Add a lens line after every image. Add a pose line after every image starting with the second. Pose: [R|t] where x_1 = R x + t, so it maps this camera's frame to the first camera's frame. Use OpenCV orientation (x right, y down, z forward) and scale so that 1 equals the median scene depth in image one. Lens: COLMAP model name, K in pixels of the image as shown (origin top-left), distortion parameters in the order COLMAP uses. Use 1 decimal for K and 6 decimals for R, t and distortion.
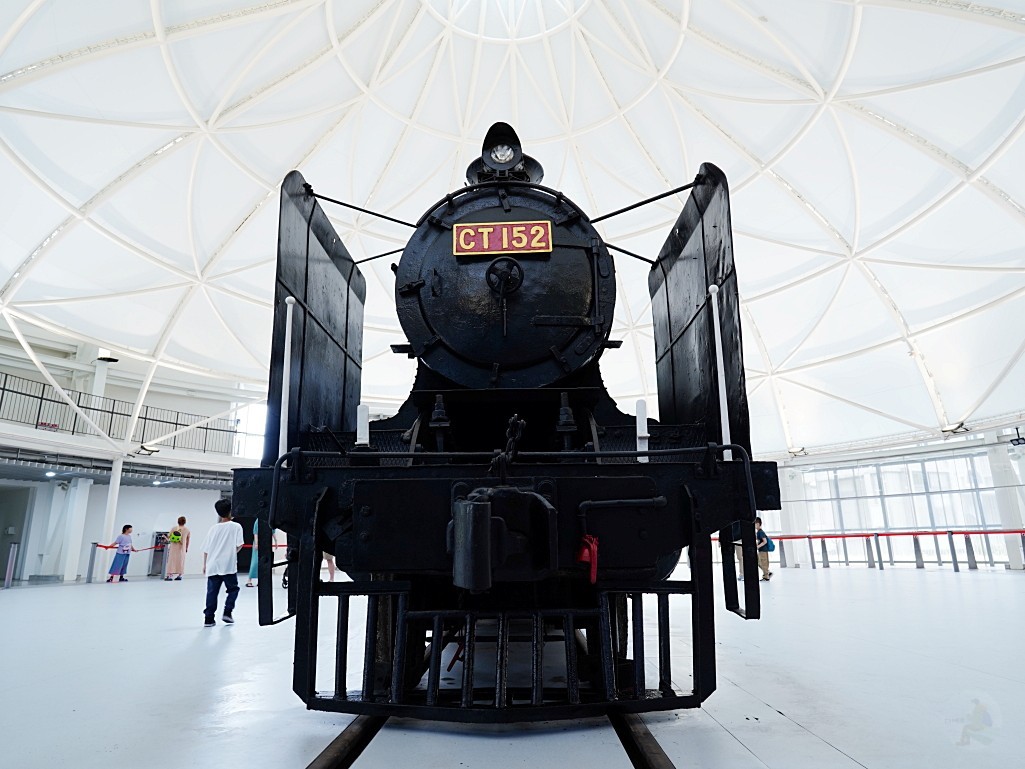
lens RADIAL K [[629.2, 0, 514.0], [0, 629.2, 386.4], [0, 0, 1]] dist [-0.032759, 0.002106]
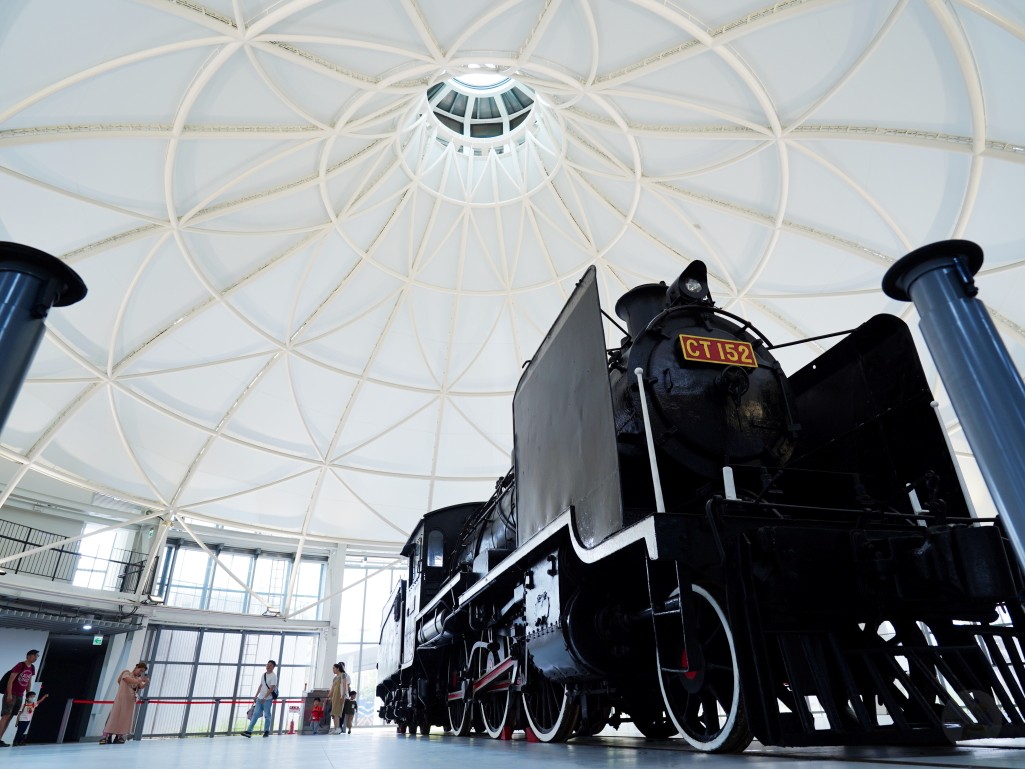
lens RADIAL K [[629.2, 0, 520.4], [0, 629.2, 384.3], [0, 0, 1]] dist [-0.032759, 0.002106]
pose [[0.957083, 0.120373, 0.263633, -0.487363], [-0.050952, 0.965383, -0.255811, 0.101017], [-0.285300, 0.231400, 0.930085, 0.027976]]
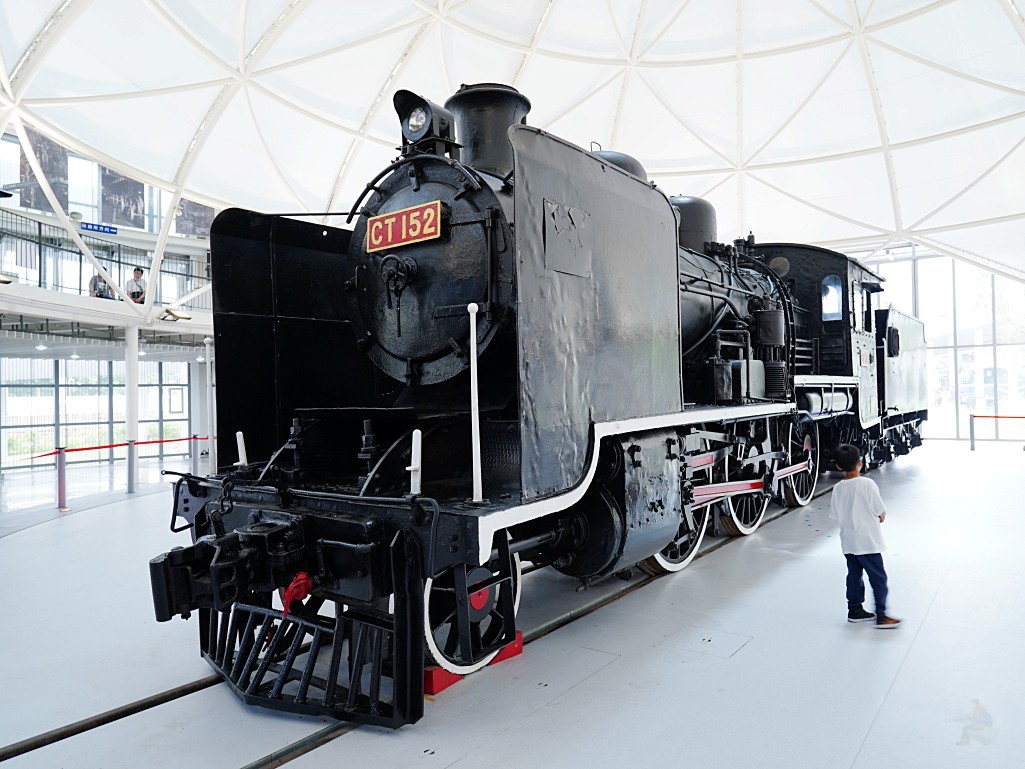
lens RADIAL K [[714.6, 0, 512.3], [0, 714.6, 386.9], [0, 0, 1]] dist [-0.009657, 0.002095]
pose [[0.810641, -0.001506, -0.585542, 0.559932], [0.147463, 0.968291, 0.201661, -0.142088], [0.566671, -0.249821, 0.785158, 0.119724]]
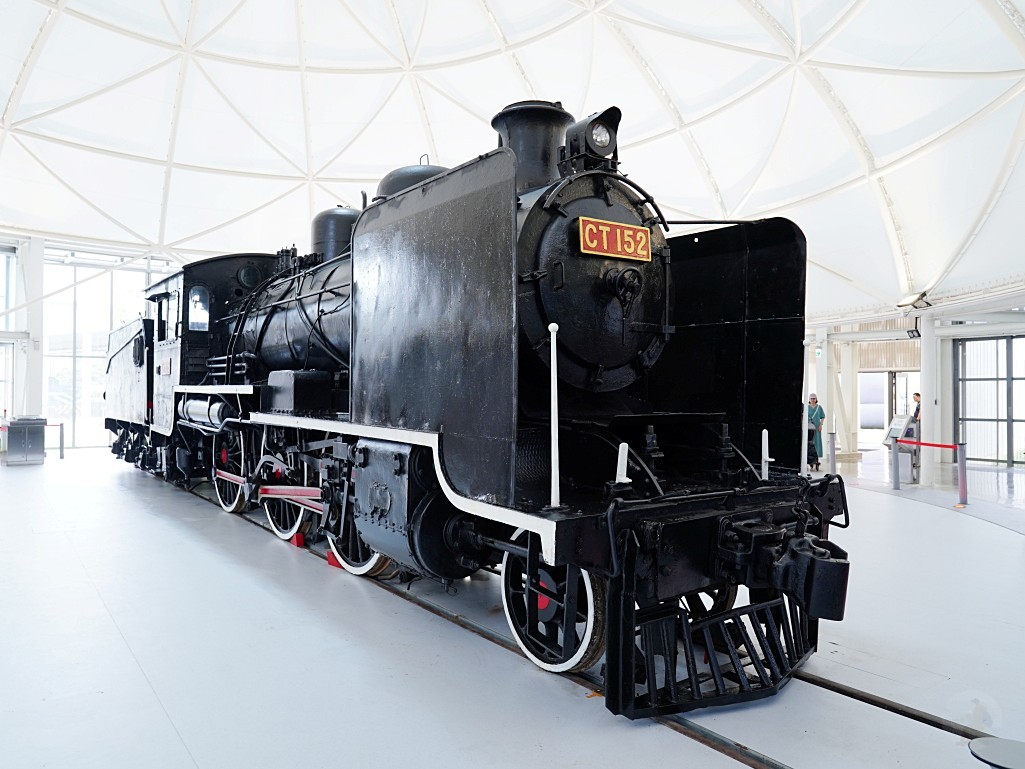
lens RADIAL K [[714.6, 0, 515.6], [0, 714.6, 382.2], [0, 0, 1]] dist [-0.009657, 0.002095]
pose [[0.797138, 0.027793, 0.603158, -0.602016], [-0.163544, 0.971537, 0.171373, -0.134701], [-0.581227, -0.235251, 0.778994, 0.112068]]
